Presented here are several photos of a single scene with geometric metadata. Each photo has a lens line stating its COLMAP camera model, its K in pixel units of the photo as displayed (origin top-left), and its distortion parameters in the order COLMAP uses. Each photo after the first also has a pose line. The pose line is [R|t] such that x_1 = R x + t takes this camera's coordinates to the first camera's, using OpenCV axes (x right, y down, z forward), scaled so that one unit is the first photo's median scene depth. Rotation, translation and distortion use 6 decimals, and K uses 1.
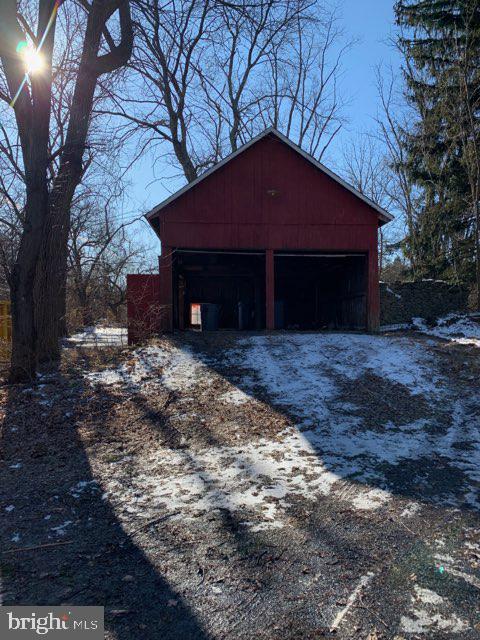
lens RADIAL K [[484.8, 0, 240.0], [0, 484.8, 320.0], [0, 0, 1]] dist [0.102318, -0.143722]
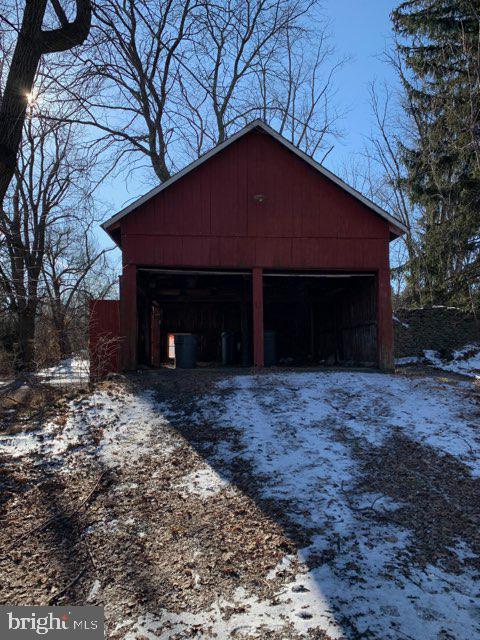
lens RADIAL K [[484.8, 0, 240.0], [0, 484.8, 320.0], [0, 0, 1]] dist [0.102318, -0.143722]
pose [[0.999821, -0.002643, 0.018750, 0.015835], [0.003766, 0.998183, -0.060138, -0.009137], [-0.018557, 0.060198, 0.998014, 0.189297]]
